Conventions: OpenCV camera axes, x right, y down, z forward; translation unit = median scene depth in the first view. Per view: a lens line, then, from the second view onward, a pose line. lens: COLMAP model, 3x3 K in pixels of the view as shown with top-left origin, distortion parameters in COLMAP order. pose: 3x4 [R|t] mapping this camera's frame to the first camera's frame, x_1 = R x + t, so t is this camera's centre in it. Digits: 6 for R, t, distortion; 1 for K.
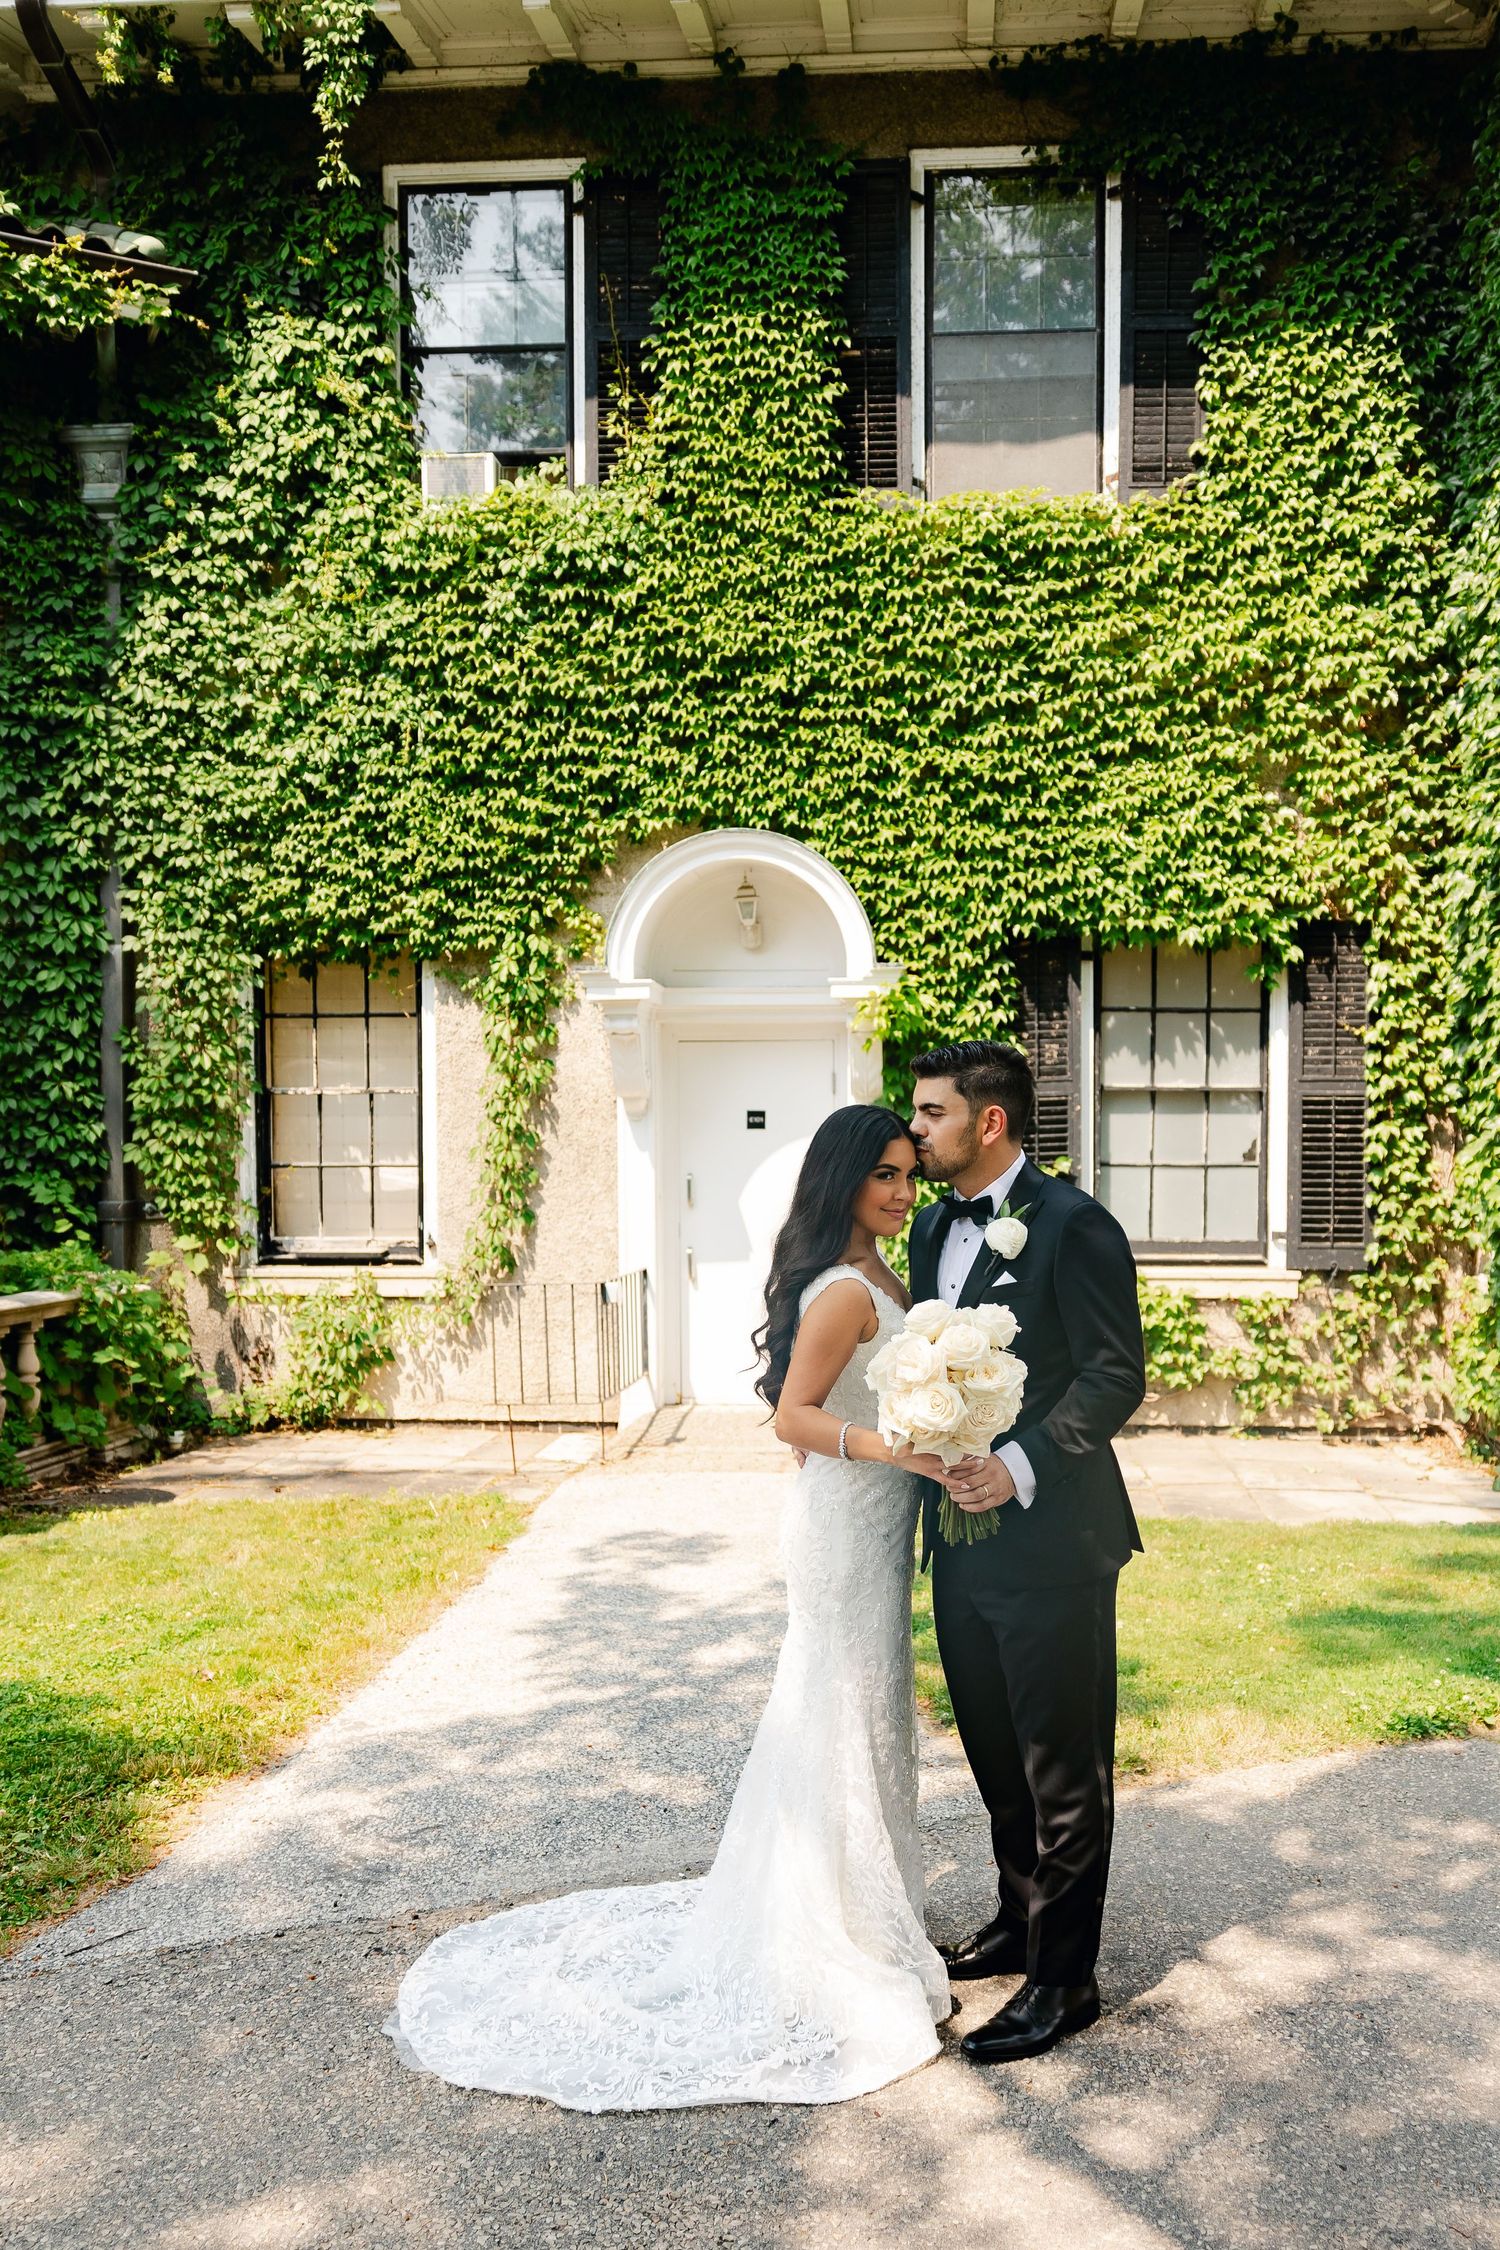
lens RADIAL K [[1841.7, 0, 838.3], [0, 1841.7, 1255.3], [0, 0, 1]] dist [-0.012972, 0.008981]
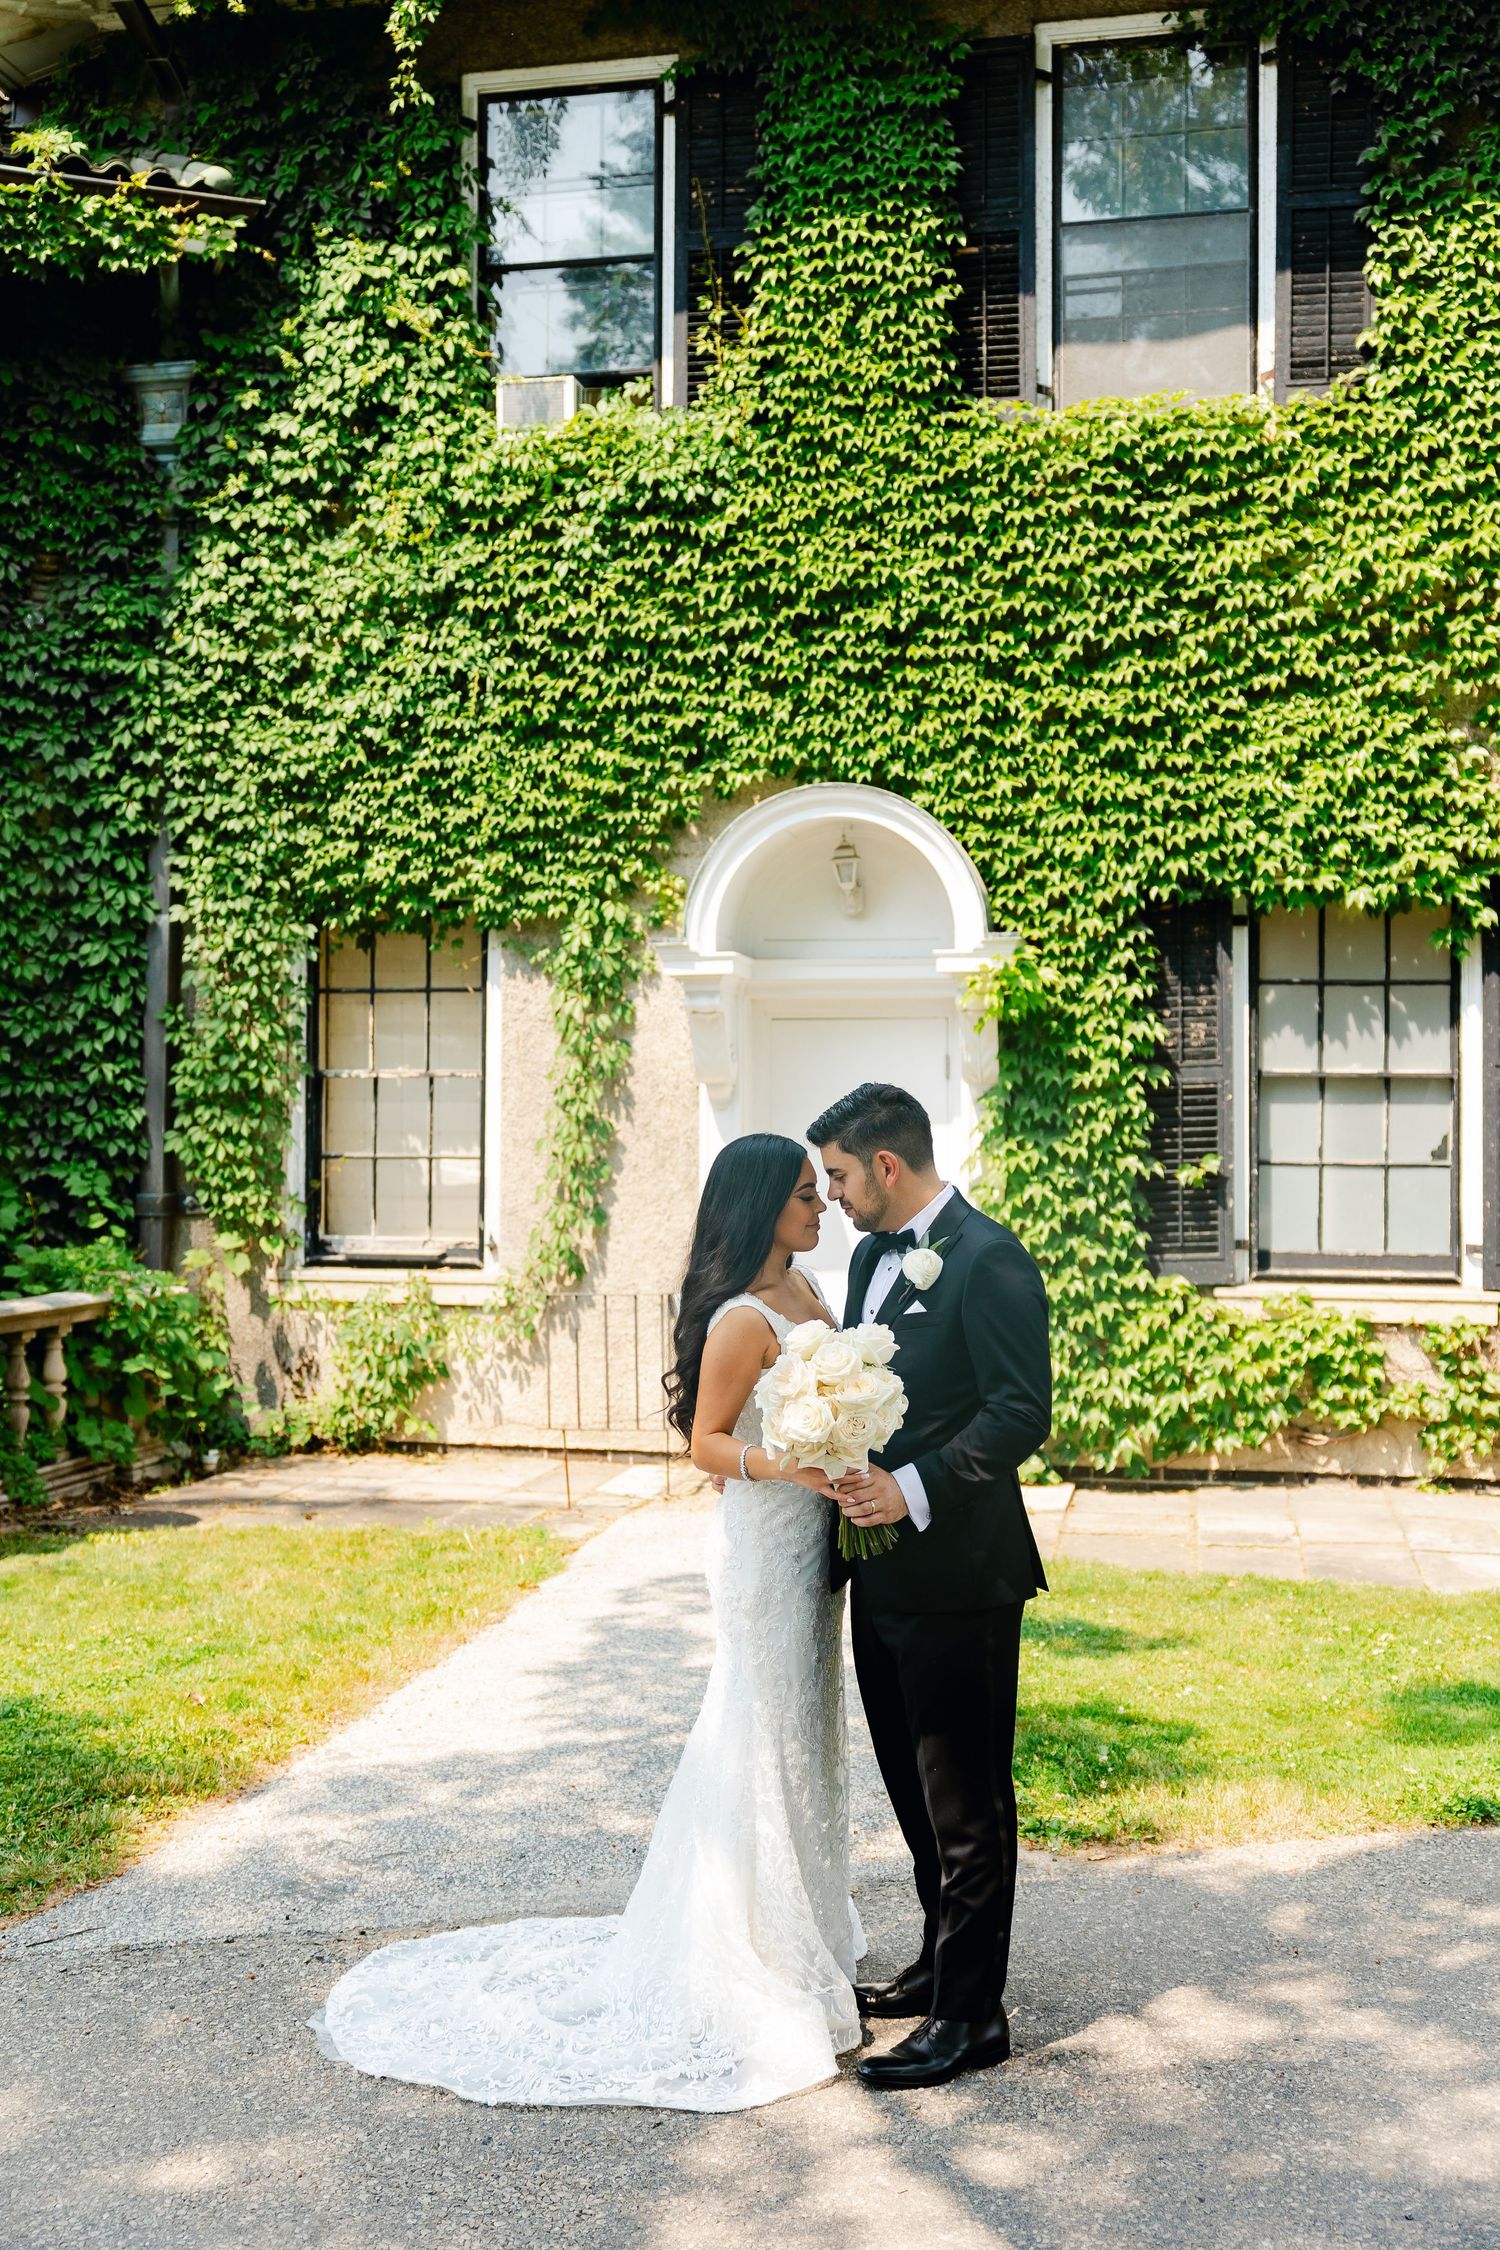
lens RADIAL K [[2368.6, 0, 758.2], [0, 2368.6, 1090.2], [0, 0, 1]] dist [0.002257, -0.001394]
pose [[0.989351, 0.003990, -0.145492, 0.075074], [-0.013931, 0.997631, -0.067368, -0.006096], [0.144878, 0.068678, 0.987063, -0.121145]]
